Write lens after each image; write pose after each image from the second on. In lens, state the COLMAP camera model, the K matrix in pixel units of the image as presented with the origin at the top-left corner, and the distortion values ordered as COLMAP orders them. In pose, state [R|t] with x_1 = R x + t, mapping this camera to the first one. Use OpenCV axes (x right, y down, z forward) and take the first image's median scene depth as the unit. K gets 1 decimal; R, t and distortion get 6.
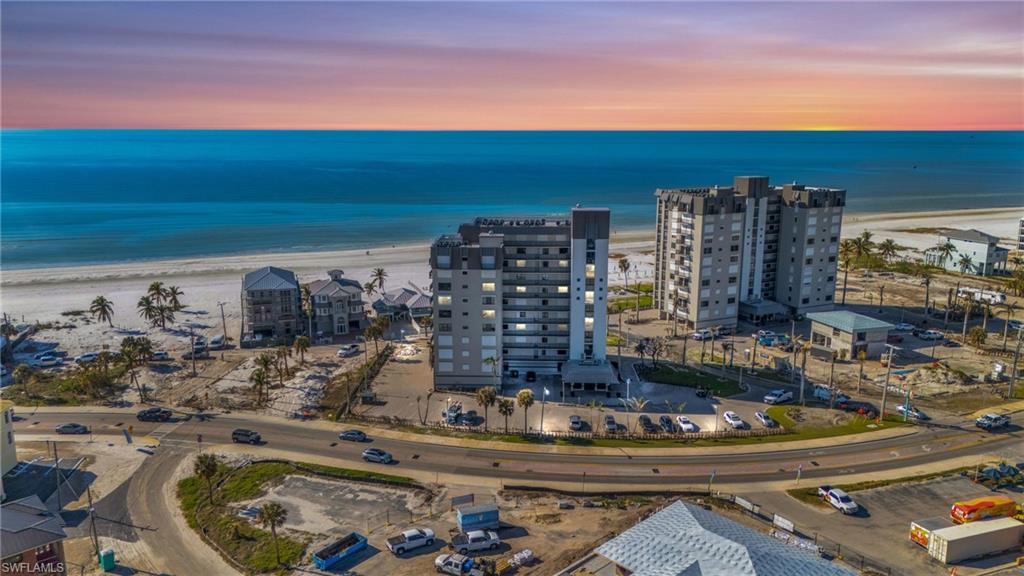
lens RADIAL K [[746.1, 0, 510.8], [0, 746.1, 283.8], [0, 0, 1]] dist [0.044344, -0.024559]
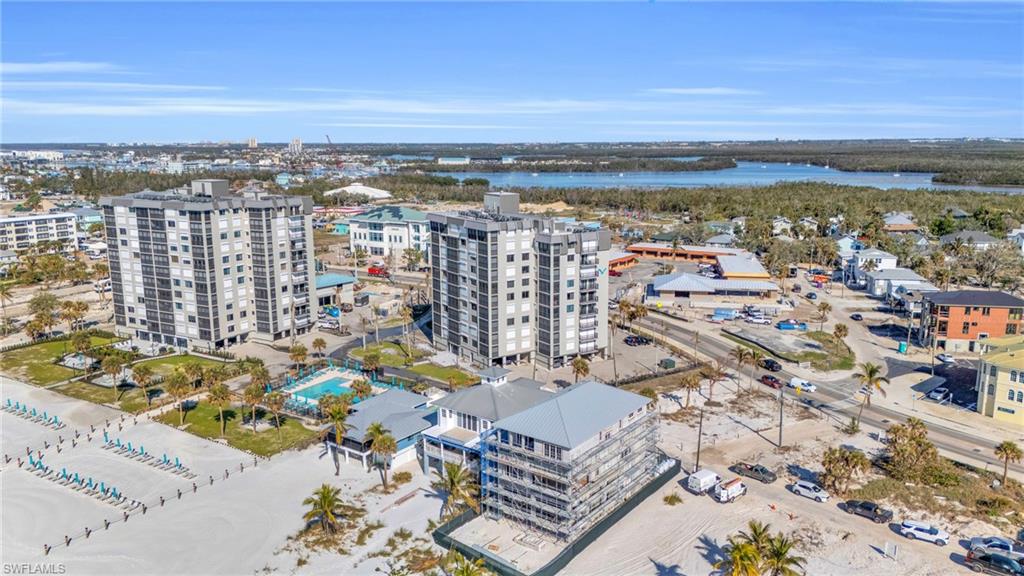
lens RADIAL K [[746.1, 0, 511.7], [0, 746.1, 281.6], [0, 0, 1]] dist [0.044344, -0.024559]
pose [[-0.571531, -0.149754, 0.806800, -0.847033], [0.170963, 0.939900, 0.295568, -0.301015], [-0.802574, 0.306859, -0.511579, 1.550956]]
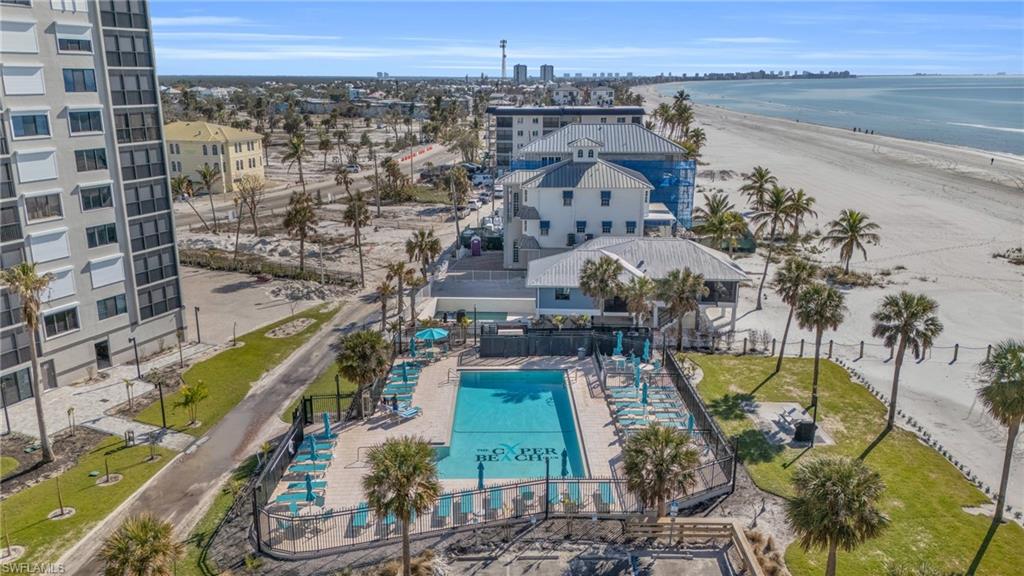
lens RADIAL K [[773.8, 0, 517.2], [0, 773.8, 290.7], [0, 0, 1]] dist [0.051039, -0.003979]
pose [[-0.362438, 0.247164, -0.898637, 0.255465], [-0.190558, 0.924174, 0.331044, -0.094952], [0.912319, 0.291225, -0.287857, 1.375518]]
